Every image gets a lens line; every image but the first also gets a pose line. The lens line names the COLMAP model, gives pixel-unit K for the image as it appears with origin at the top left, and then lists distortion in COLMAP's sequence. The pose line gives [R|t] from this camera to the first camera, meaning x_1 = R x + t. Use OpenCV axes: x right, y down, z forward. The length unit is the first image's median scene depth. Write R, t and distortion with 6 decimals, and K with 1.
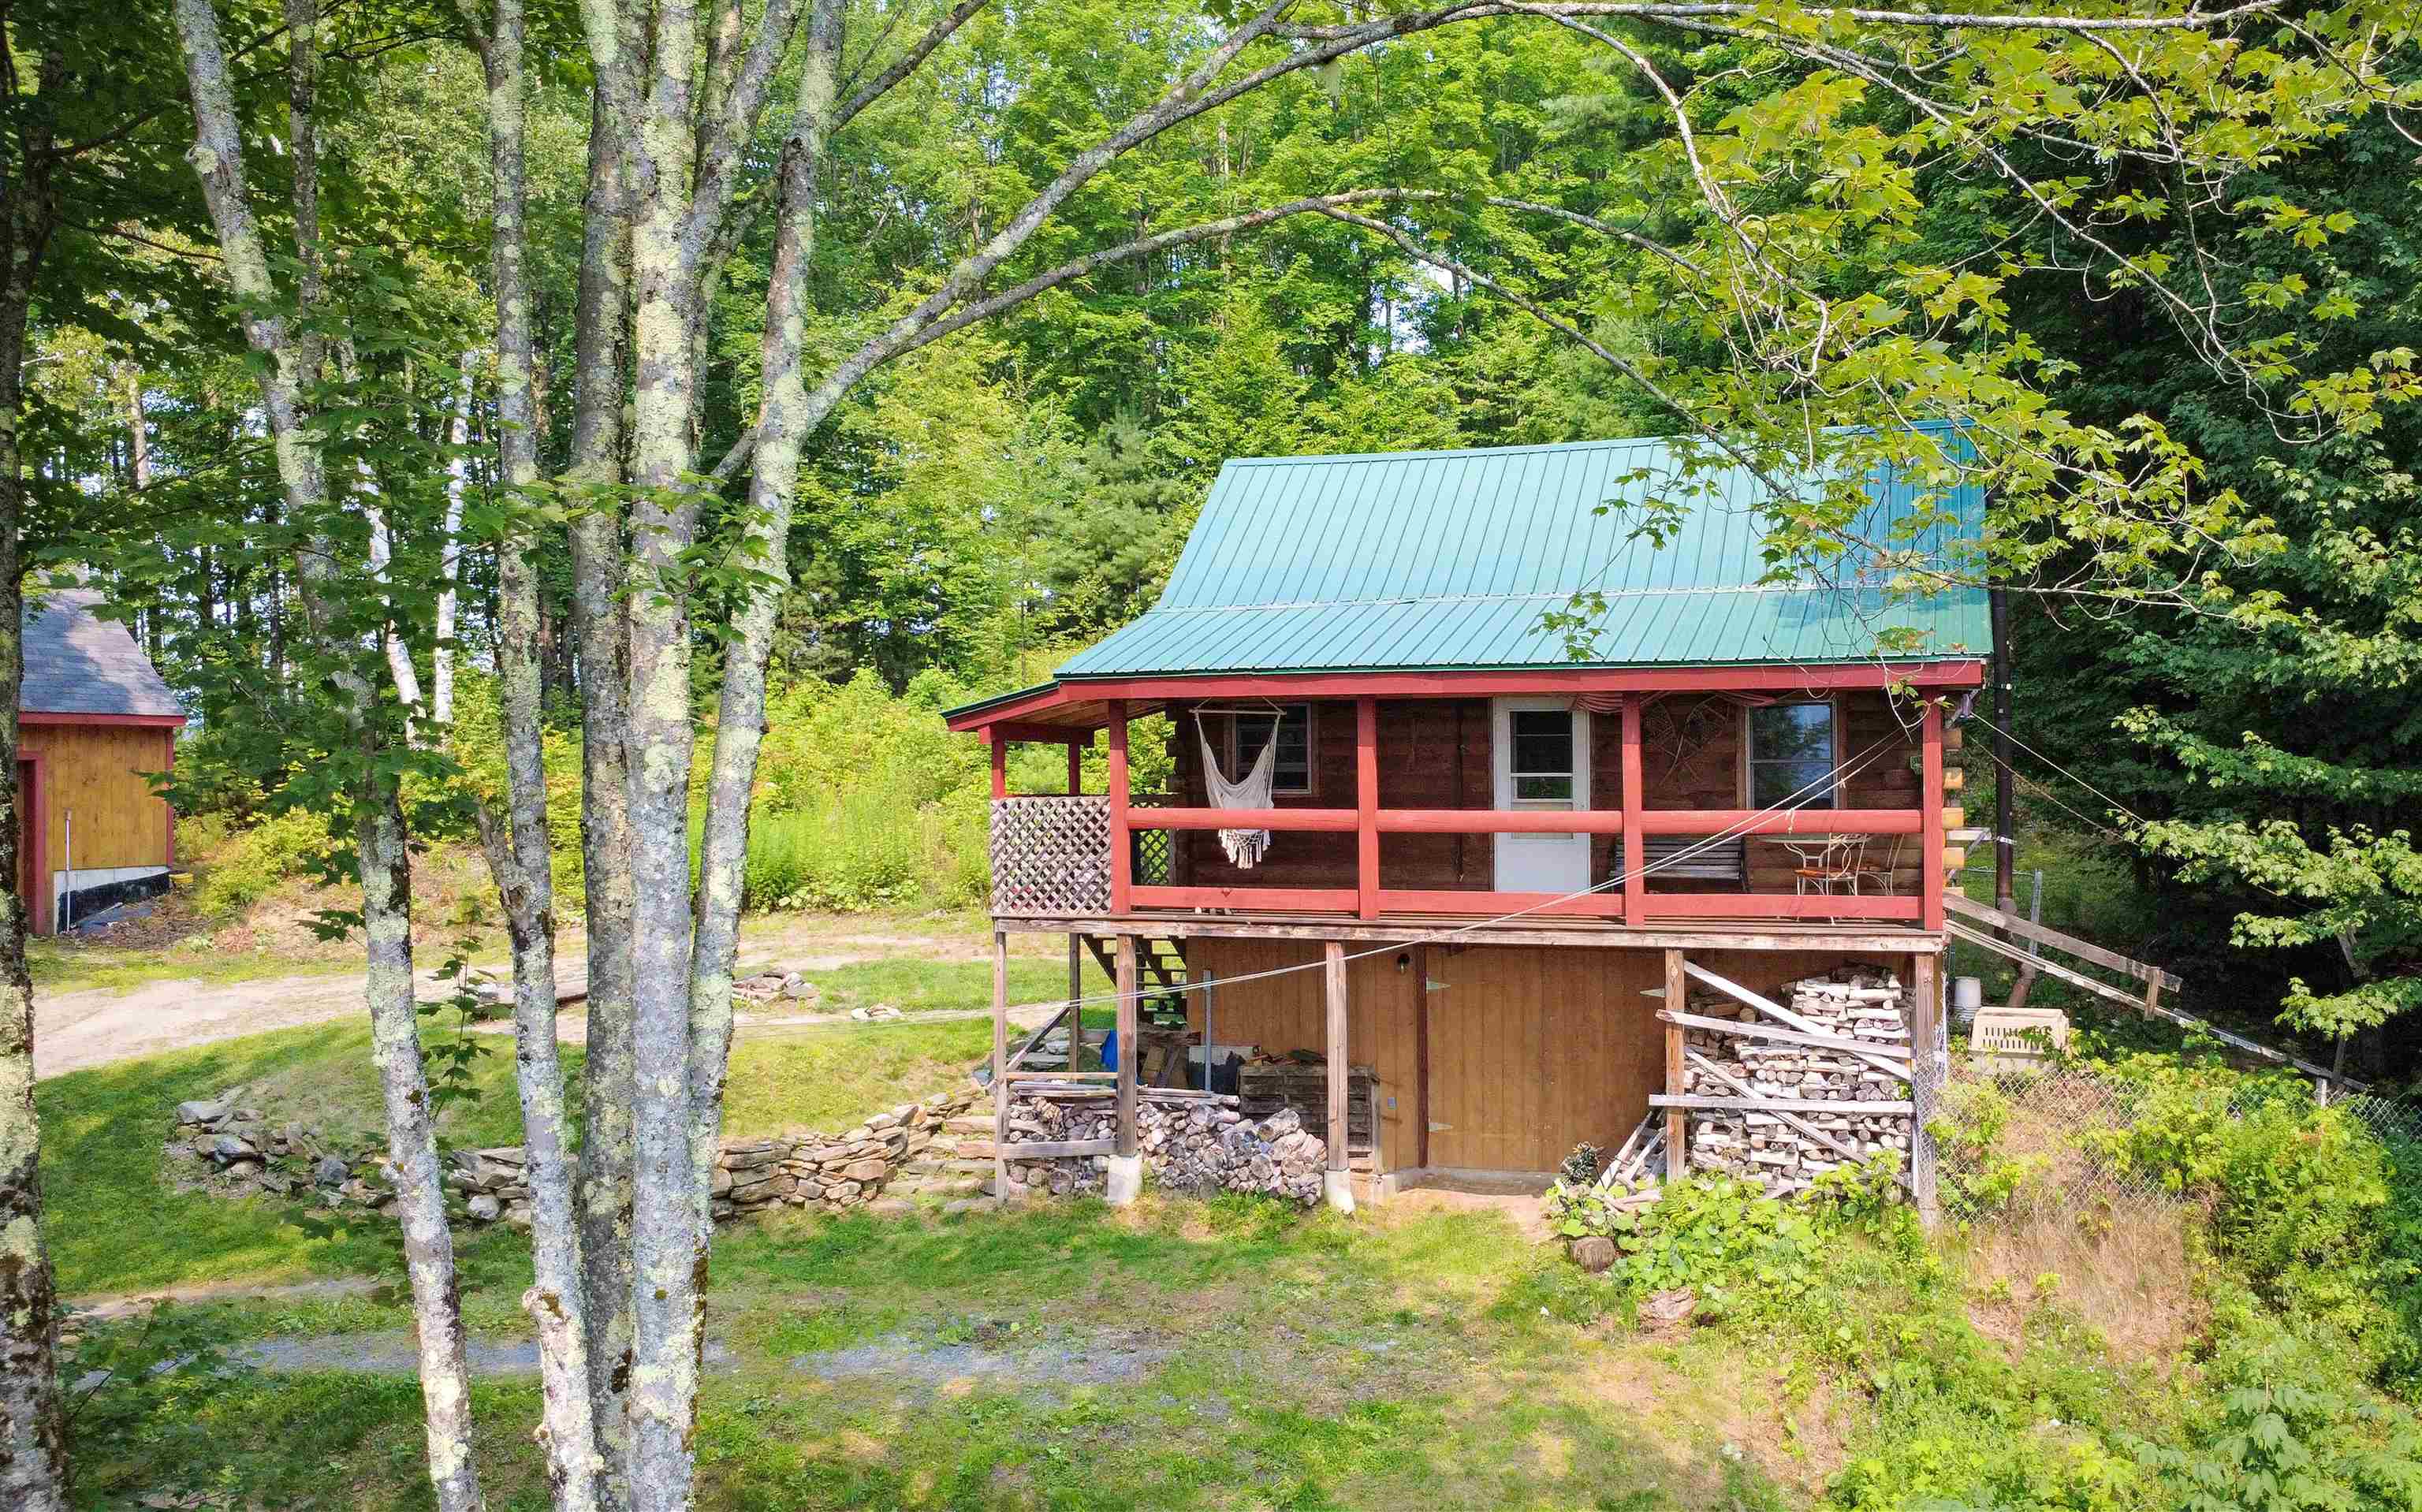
lens RADIAL K [[1699.5, 0, 1211.0], [0, 1699.5, 759.3], [0, 0, 1]] dist [-0.001661, 0.000426]
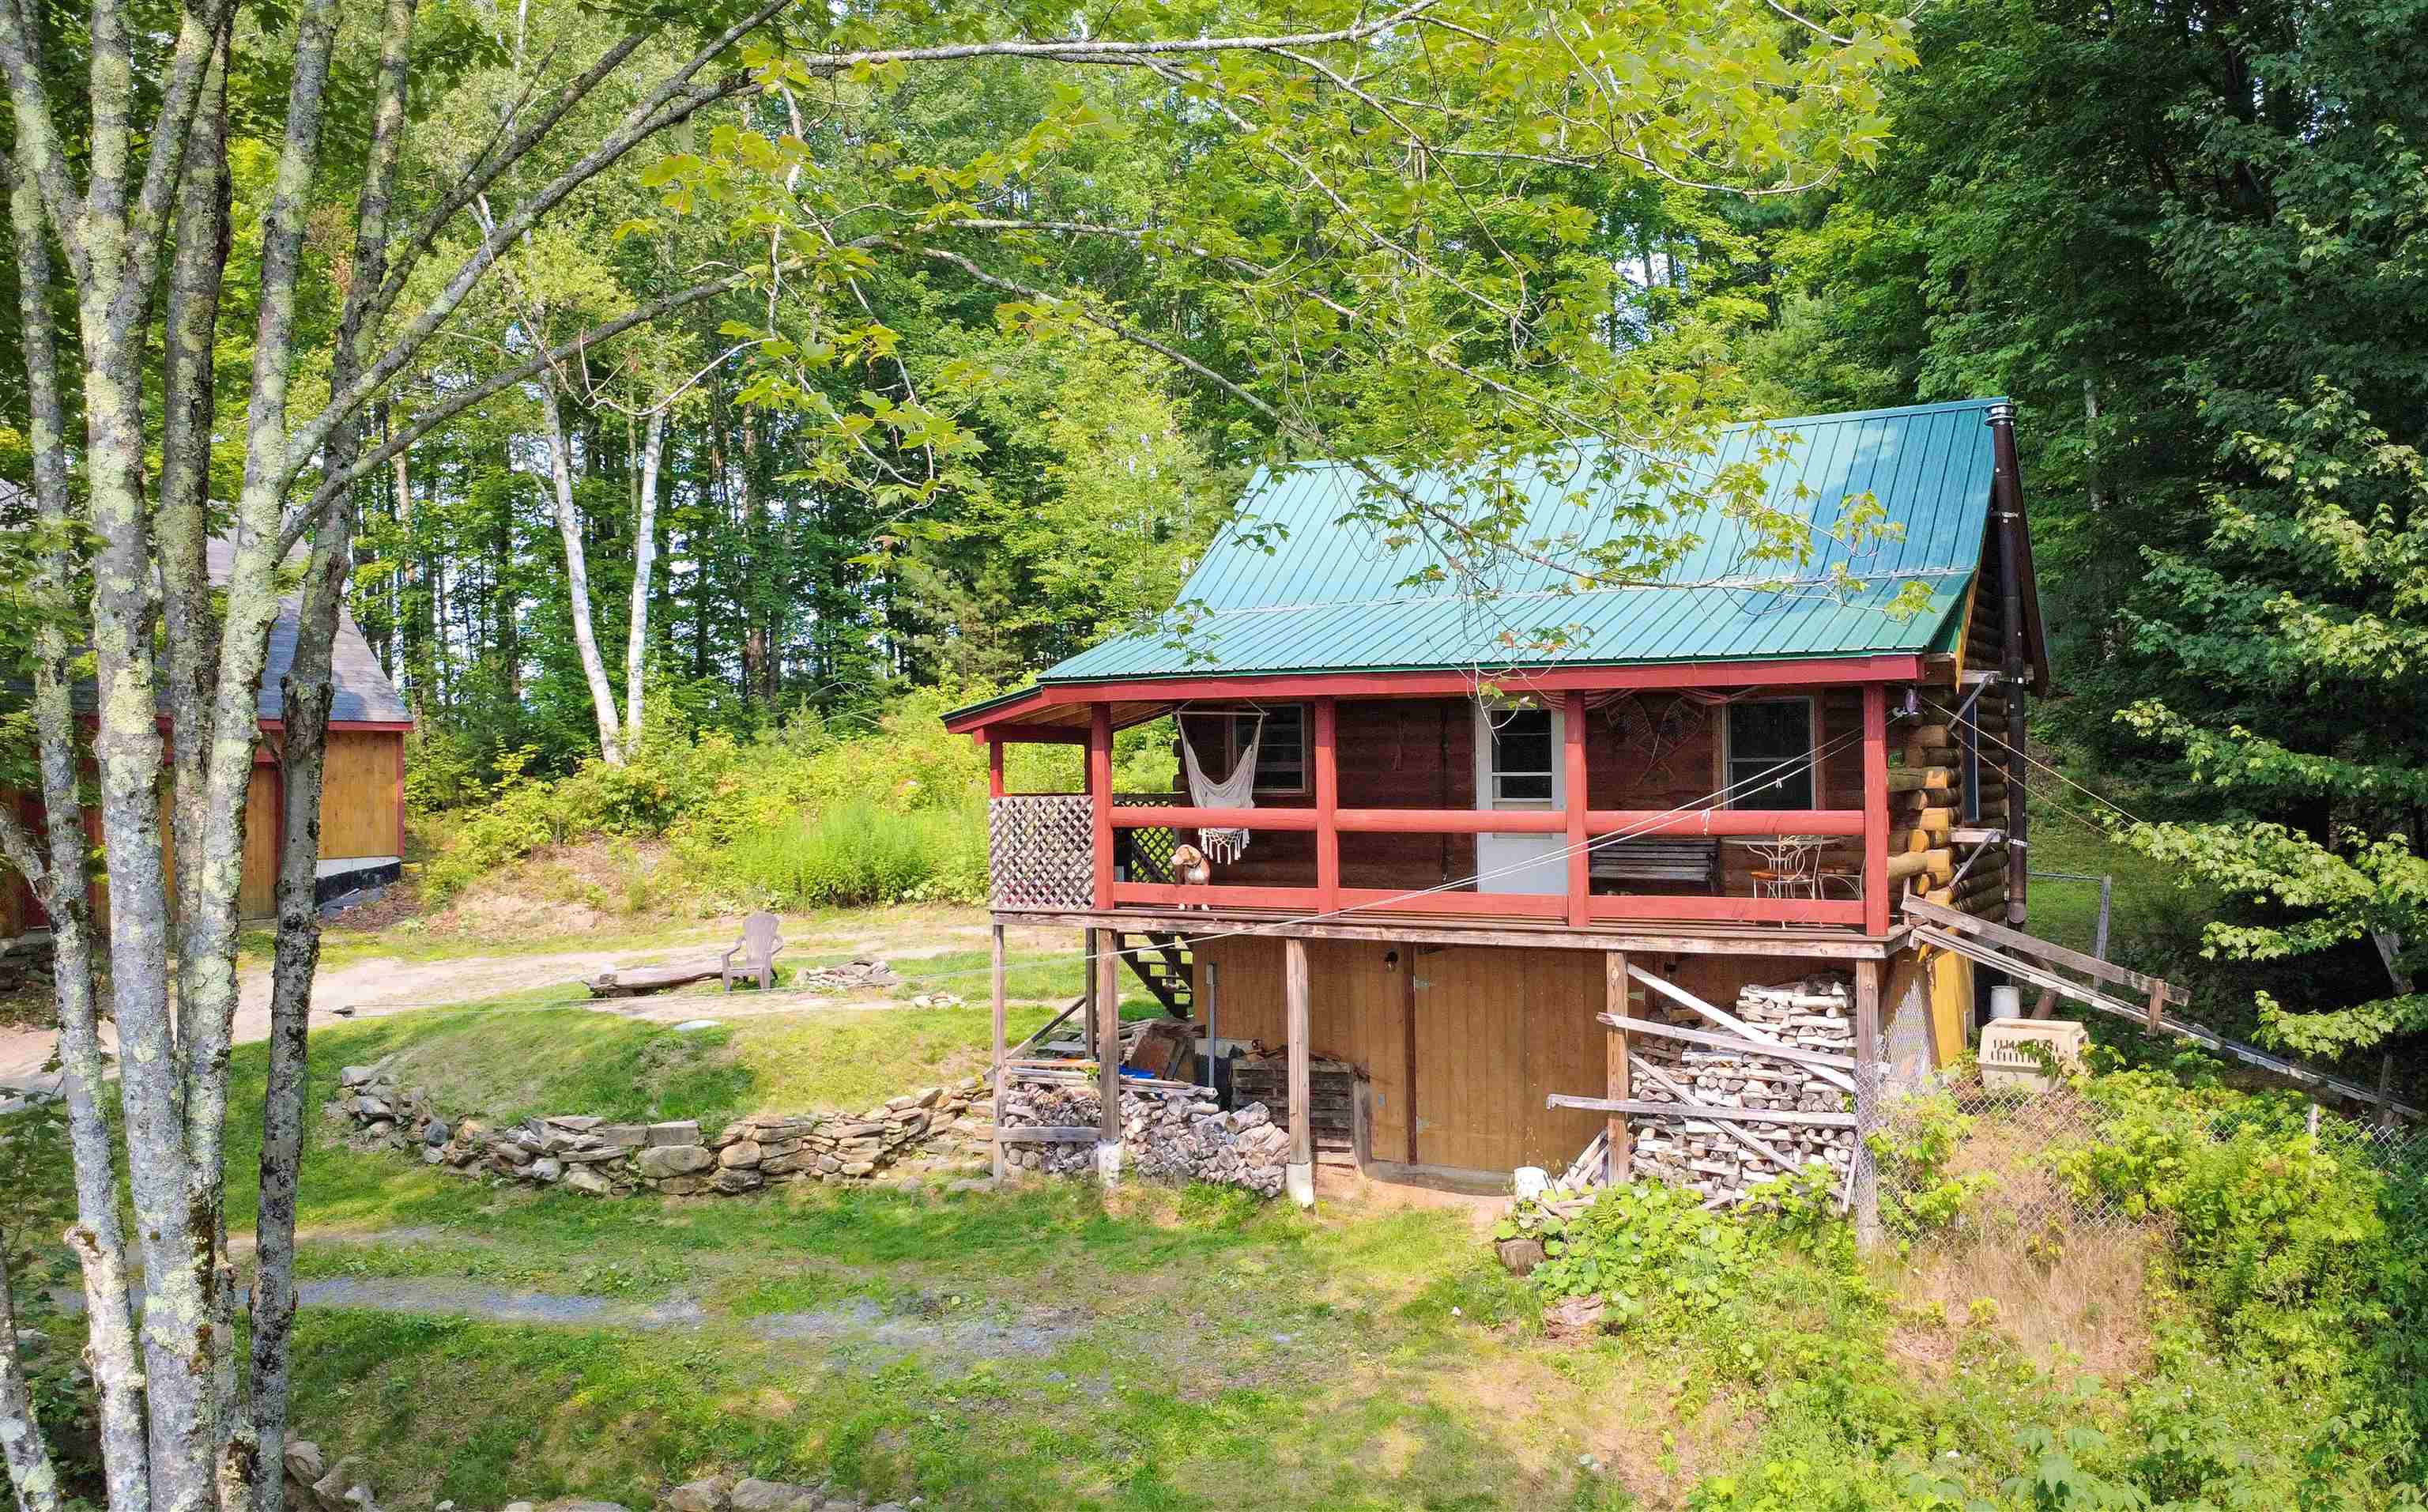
lens RADIAL K [[1679.7, 0, 1213.9], [0, 1679.7, 752.2], [0, 0, 1]] dist [-0.002647, -0.000794]
pose [[0.985972, -0.003673, -0.166872, 0.207276], [0.003269, 0.999991, -0.002700, -0.001845], [0.166881, 0.002116, 0.985975, 0.001514]]
